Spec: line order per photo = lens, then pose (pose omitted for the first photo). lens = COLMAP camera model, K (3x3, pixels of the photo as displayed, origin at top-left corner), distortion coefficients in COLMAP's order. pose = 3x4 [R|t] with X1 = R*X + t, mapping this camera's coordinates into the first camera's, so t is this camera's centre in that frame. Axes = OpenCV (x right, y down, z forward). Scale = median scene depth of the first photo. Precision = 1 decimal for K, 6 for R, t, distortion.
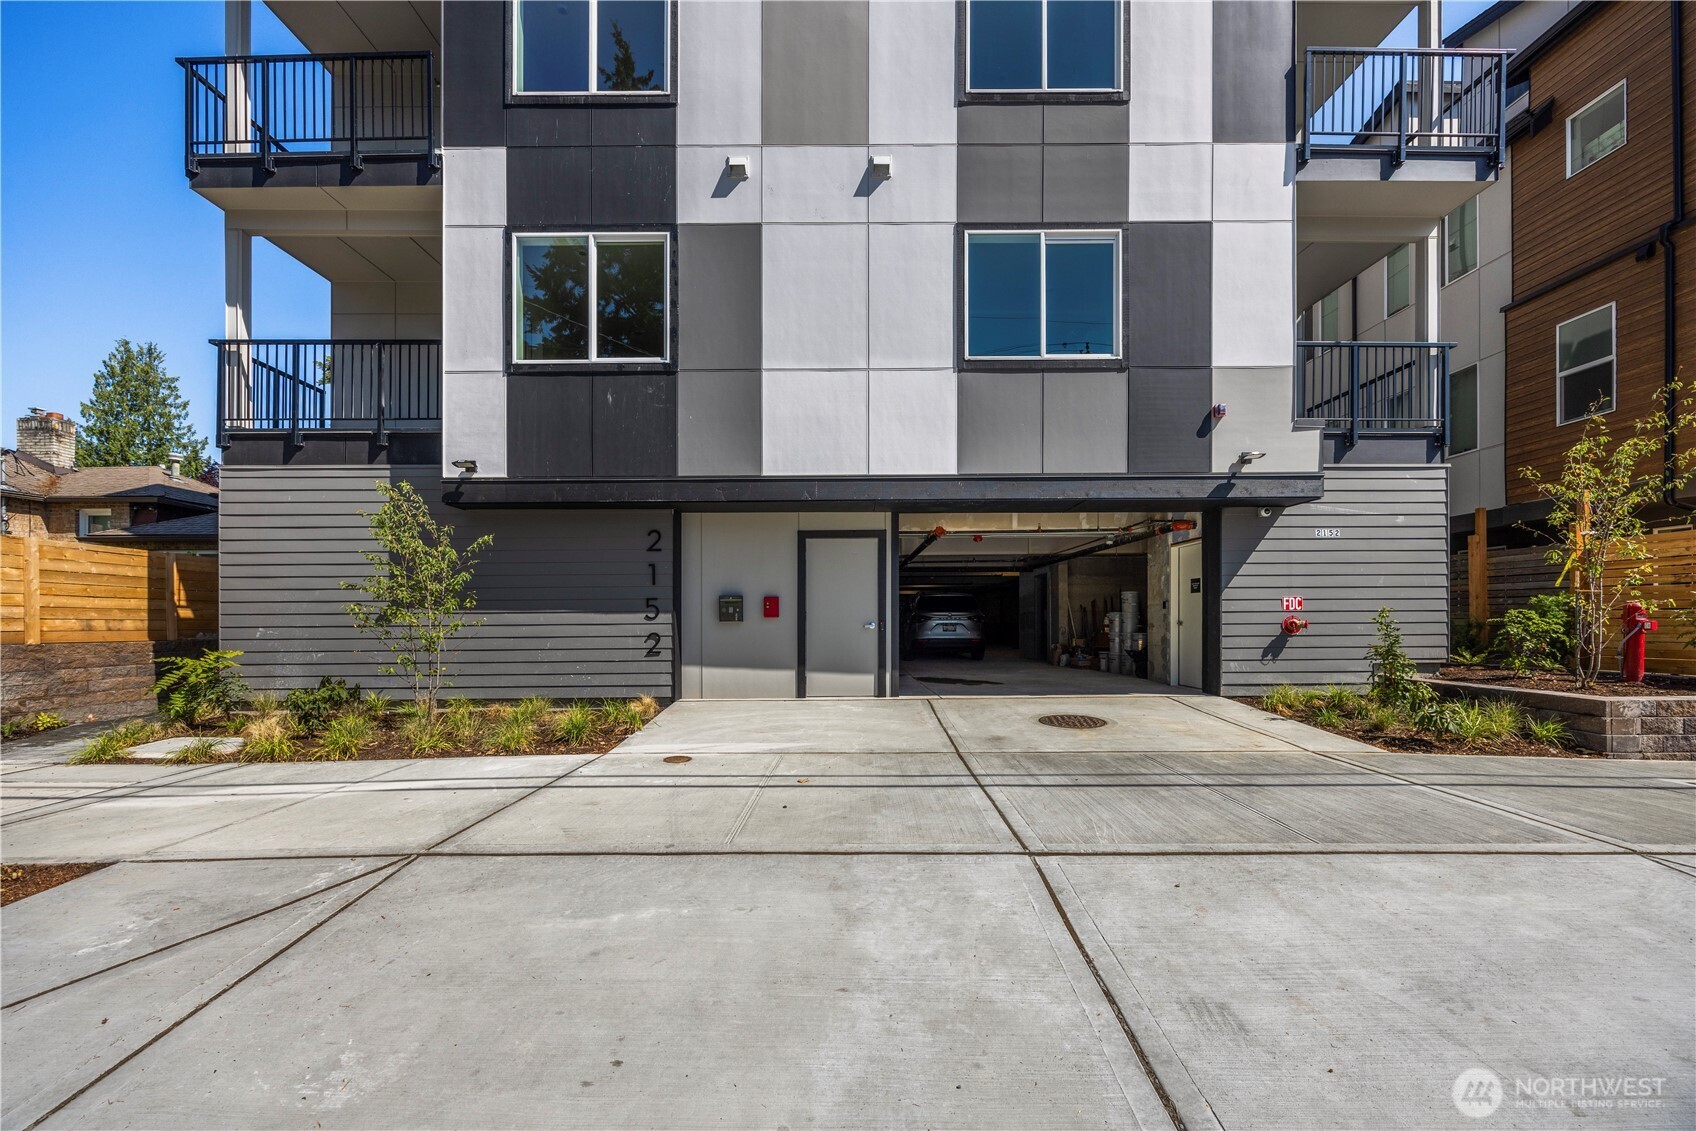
lens RADIAL K [[645.3, 0, 858.7], [0, 645.3, 622.6], [0, 0, 1]] dist [-0.004791, -0.000193]
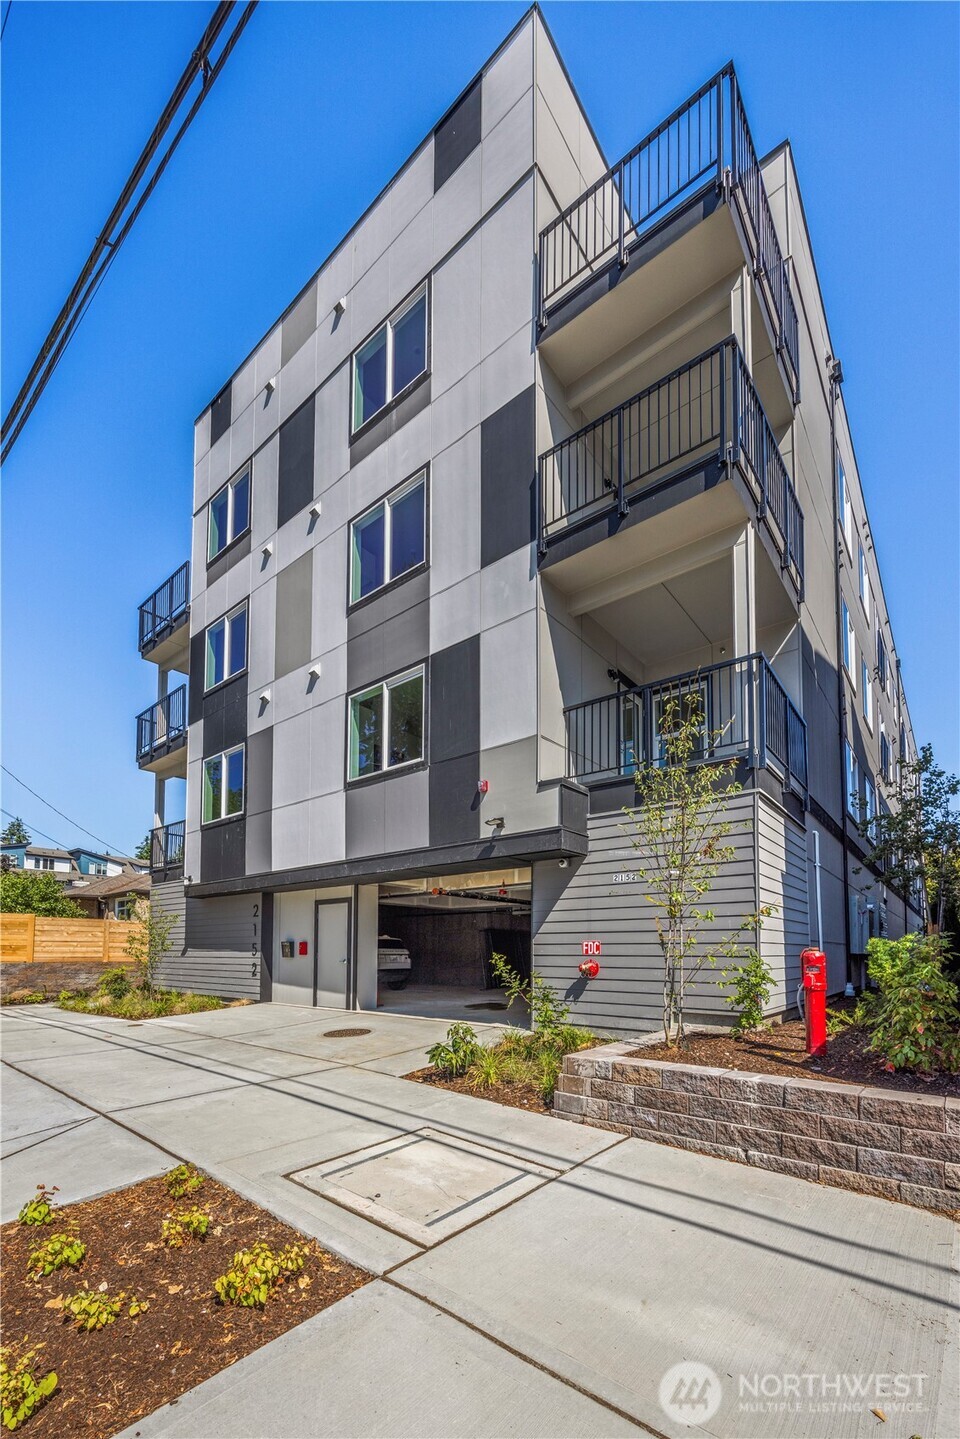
lens RADIAL K [[578.2, 0, 478.5], [0, 578.2, 922.3], [0, 0, 1]] dist [-0.001732, -0.000163]
pose [[0.771989, -0.023041, -0.635219, 1.216394], [-0.006976, 0.998976, -0.044713, -0.030106], [0.635598, 0.038949, 0.771037, 0.176941]]
